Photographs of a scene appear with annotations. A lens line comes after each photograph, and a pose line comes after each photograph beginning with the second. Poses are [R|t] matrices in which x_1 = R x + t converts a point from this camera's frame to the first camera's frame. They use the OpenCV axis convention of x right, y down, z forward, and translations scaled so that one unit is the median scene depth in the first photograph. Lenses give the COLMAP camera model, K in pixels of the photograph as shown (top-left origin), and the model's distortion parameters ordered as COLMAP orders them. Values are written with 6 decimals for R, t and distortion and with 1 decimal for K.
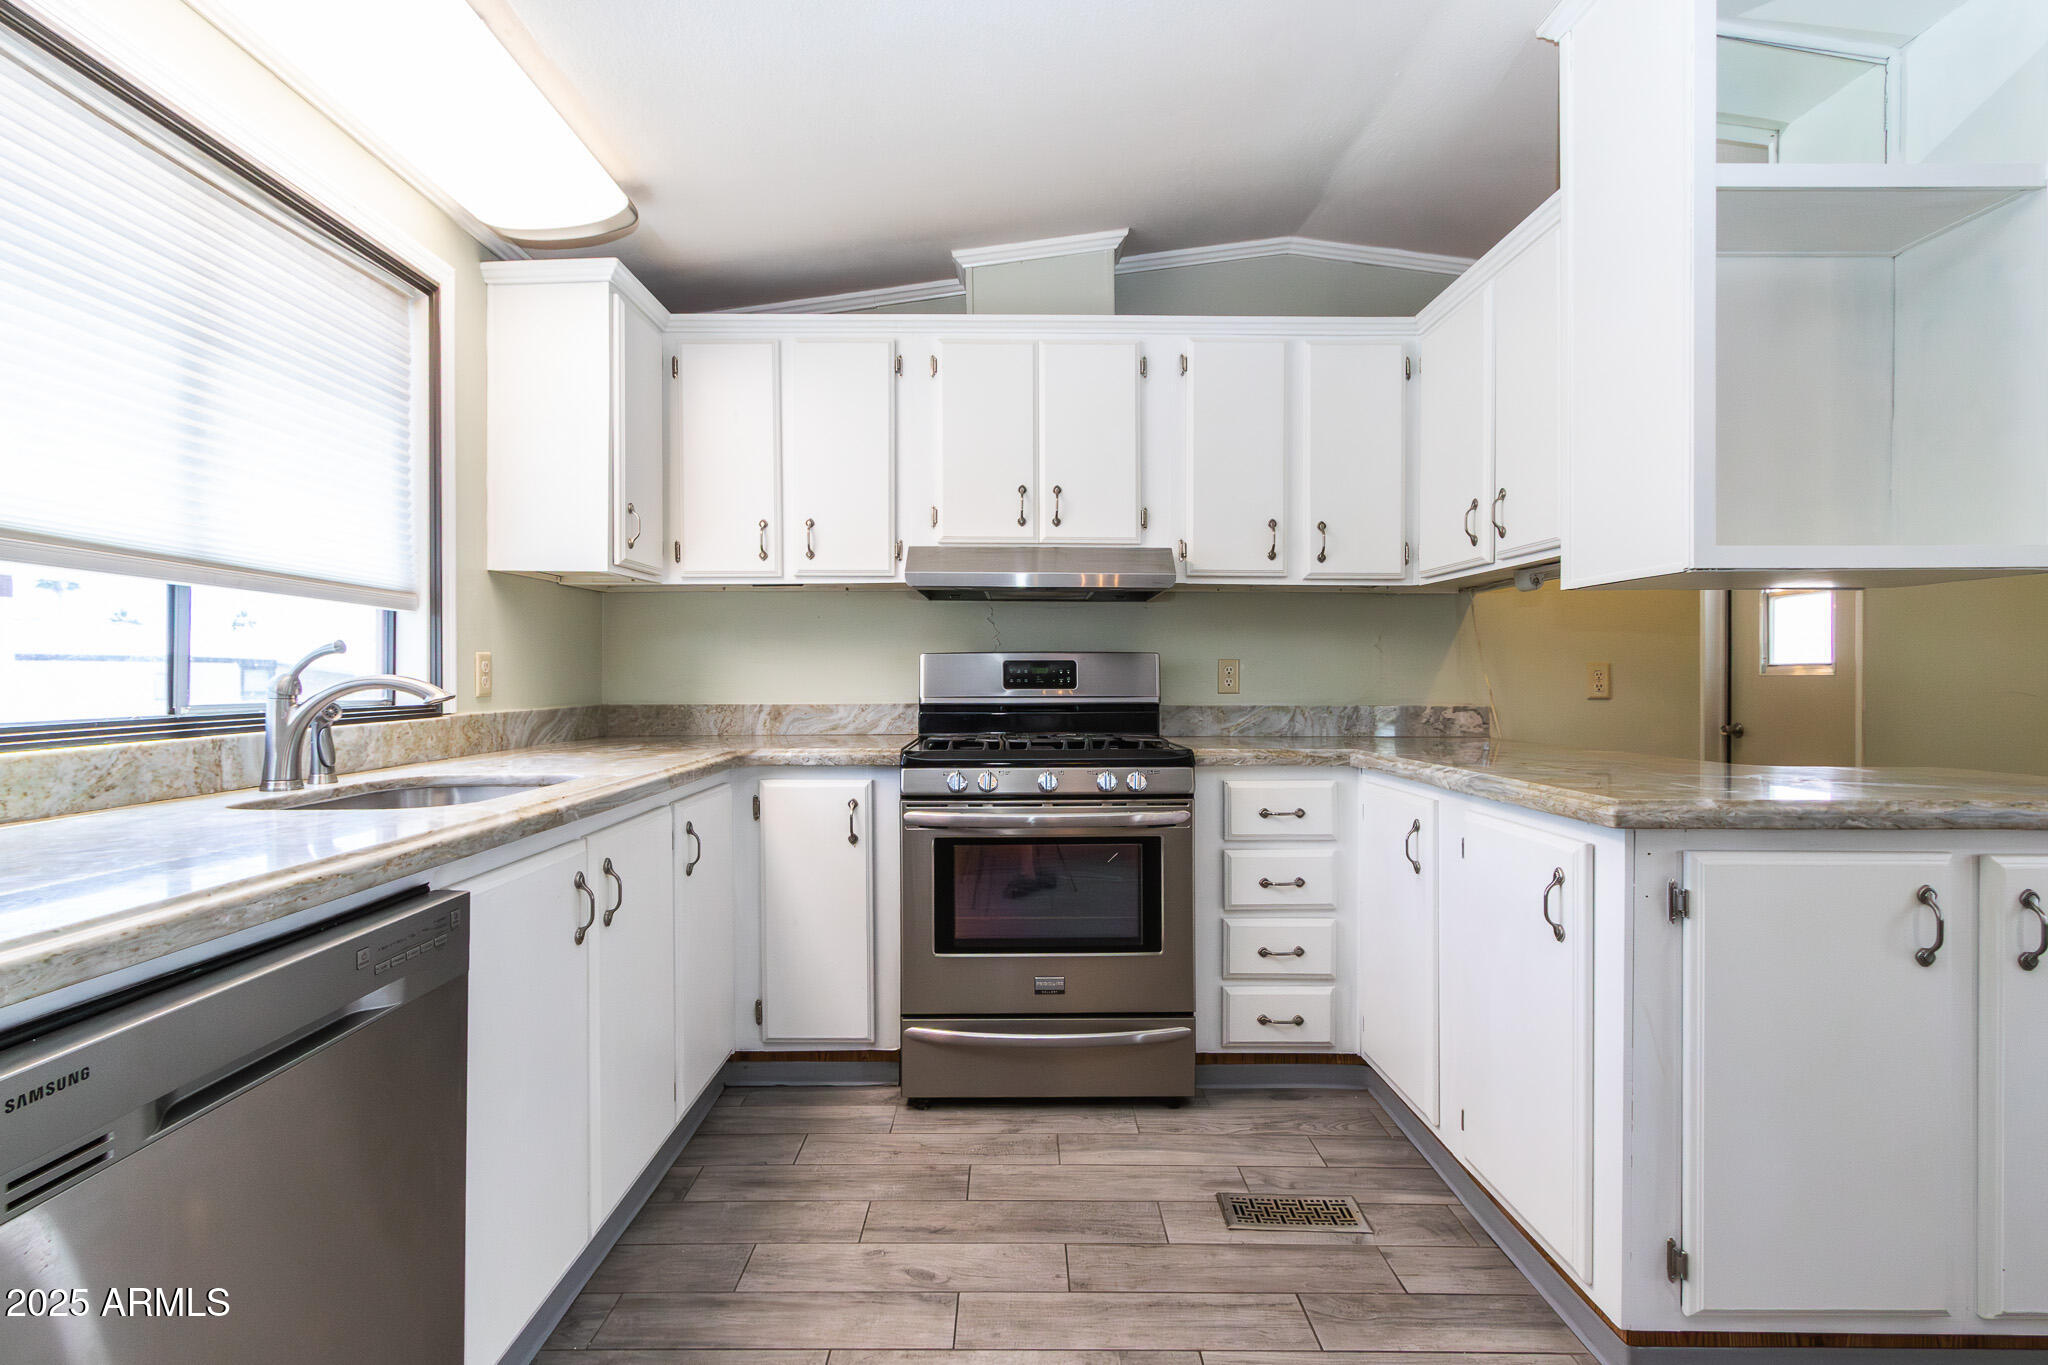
lens RADIAL K [[966.0, 0, 1024.0], [0, 966.0, 682.5], [0, 0, 1]] dist [0.000908, 0.000168]
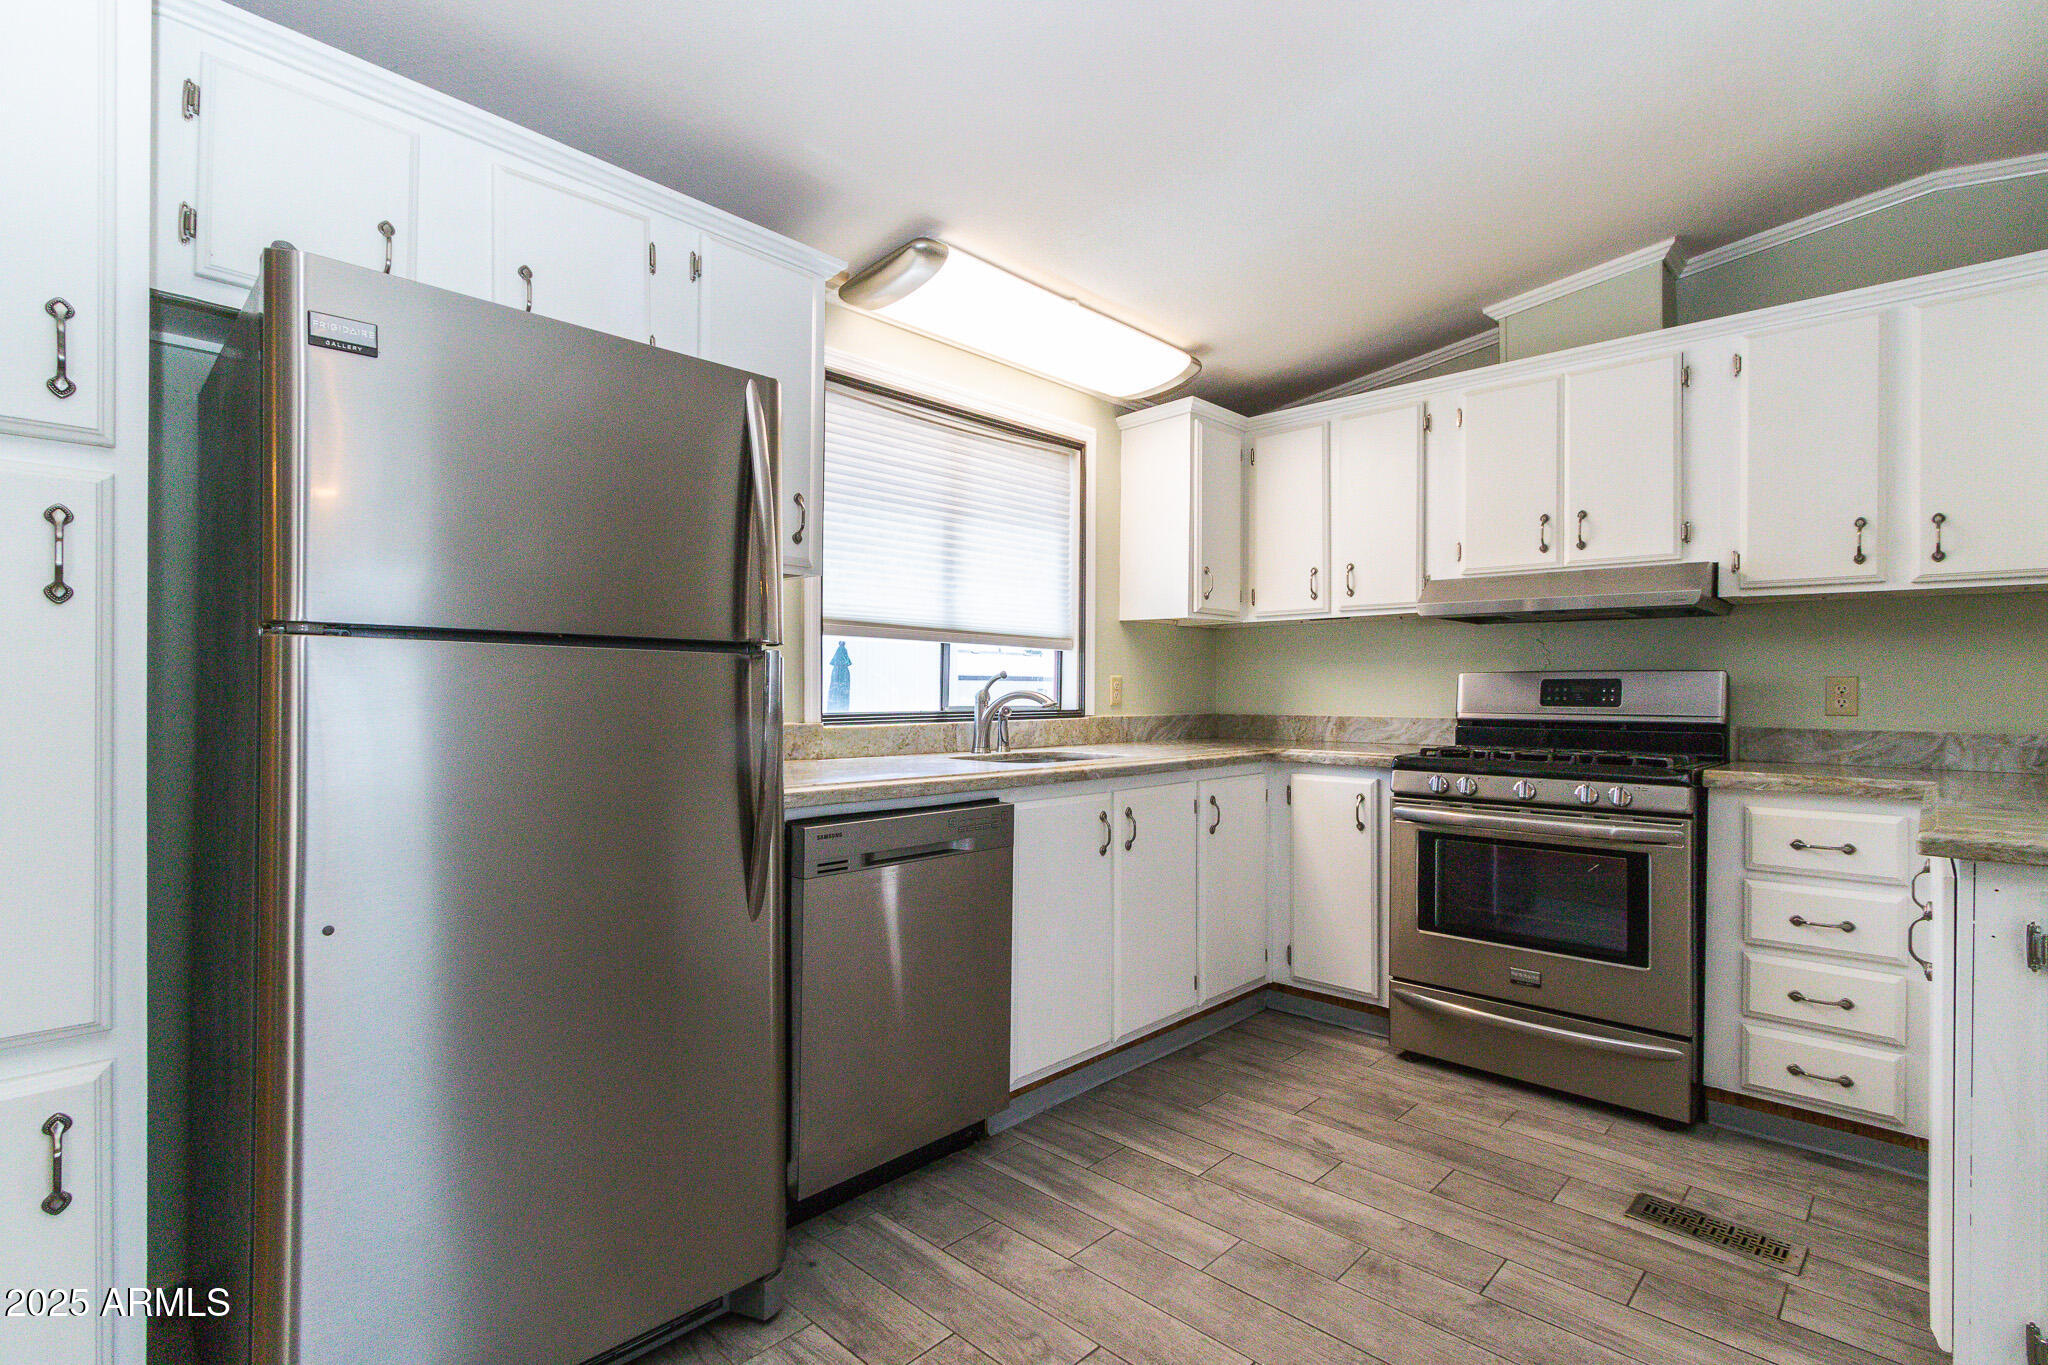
lens RADIAL K [[937.5, 0, 1024.0], [0, 937.5, 682.5], [0, 0, 1]] dist [0.000791, 0.000112]
pose [[0.733279, -0.001598, -0.679926, 0.316930], [-0.010266, 0.999857, -0.013421, 0.000243], [0.679850, 0.016821, 0.733158, -0.158928]]
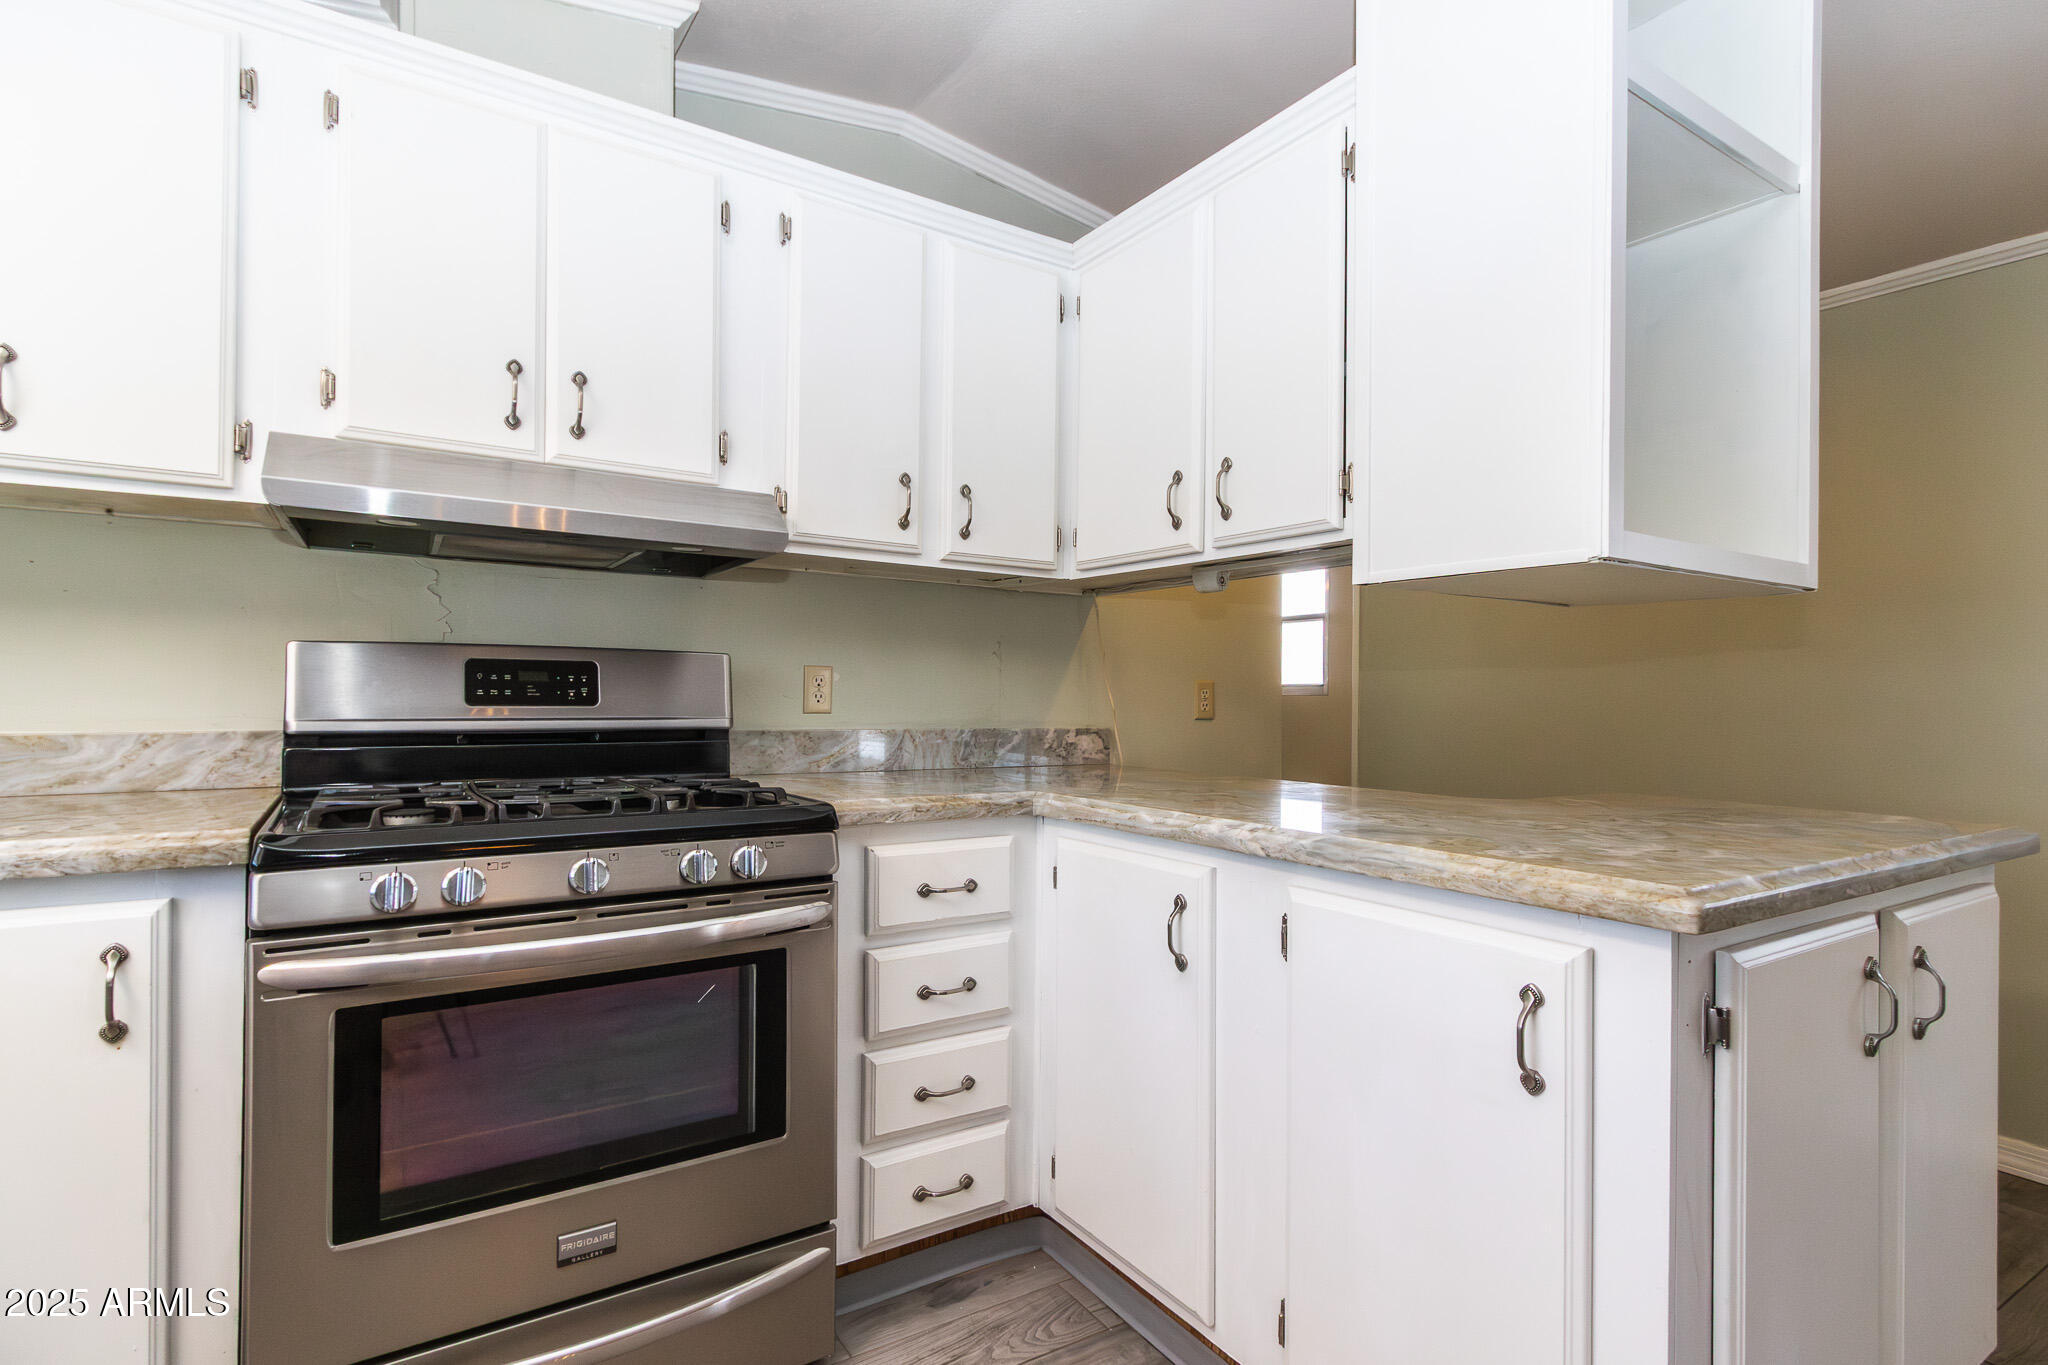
lens RADIAL K [[991.0, 0, 1043.3], [0, 991.0, 690.9], [0, 0, 1]] dist [-0.000219, 0.000553]
pose [[0.841177, 0.012383, 0.540618, -0.061875], [-0.009580, 0.999922, -0.007996, -0.001407], [-0.540675, 0.001547, 0.841230, 0.363719]]
